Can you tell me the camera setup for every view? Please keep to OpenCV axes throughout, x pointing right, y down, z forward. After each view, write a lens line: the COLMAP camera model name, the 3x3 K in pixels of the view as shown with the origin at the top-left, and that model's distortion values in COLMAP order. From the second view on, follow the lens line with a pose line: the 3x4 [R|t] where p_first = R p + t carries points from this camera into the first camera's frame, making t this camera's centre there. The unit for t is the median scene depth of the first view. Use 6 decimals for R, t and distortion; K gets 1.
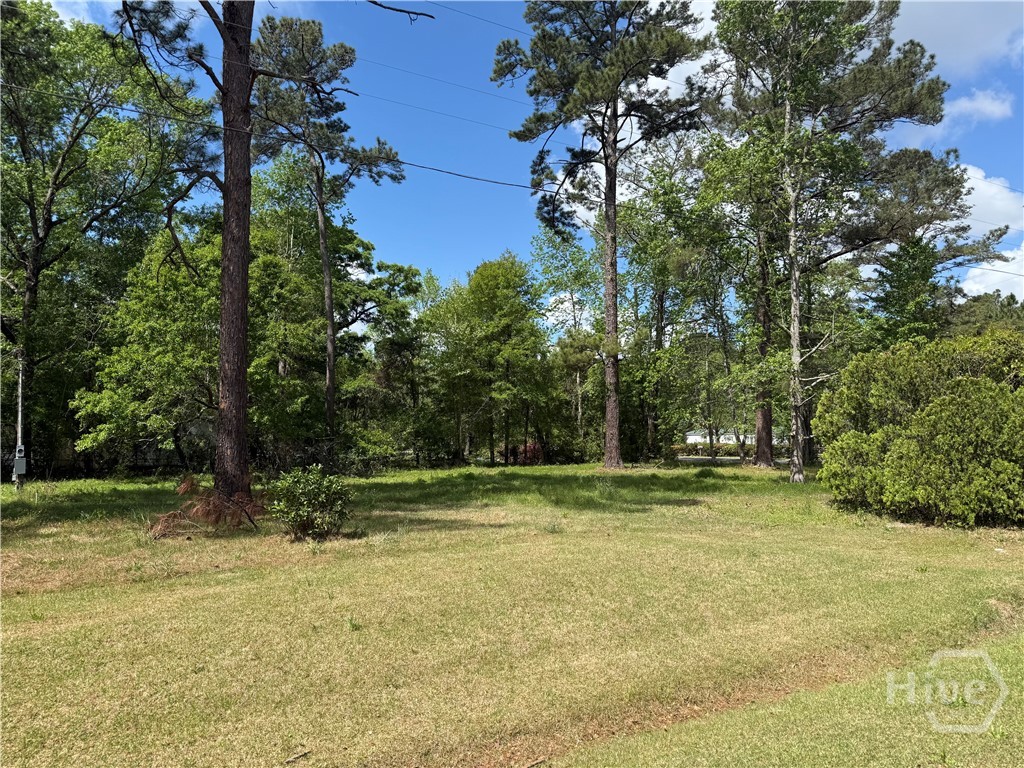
lens RADIAL K [[715.4, 0, 521.8], [0, 715.4, 379.8], [0, 0, 1]] dist [0.061933, -0.074501]
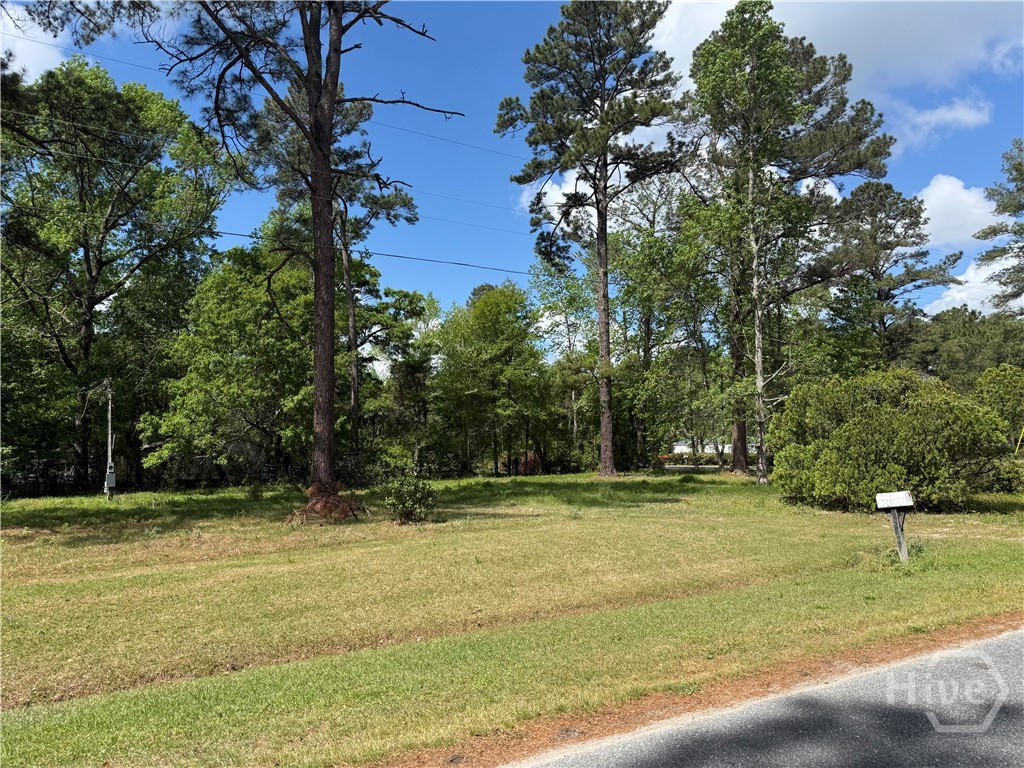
lens RADIAL K [[715.4, 0, 522.0], [0, 715.4, 384.9], [0, 0, 1]] dist [0.061933, -0.074501]
pose [[0.999787, -0.010594, 0.017704, -0.025886], [0.010751, 0.999904, -0.008789, -0.012329], [-0.017609, 0.008977, 0.999805, -0.128110]]
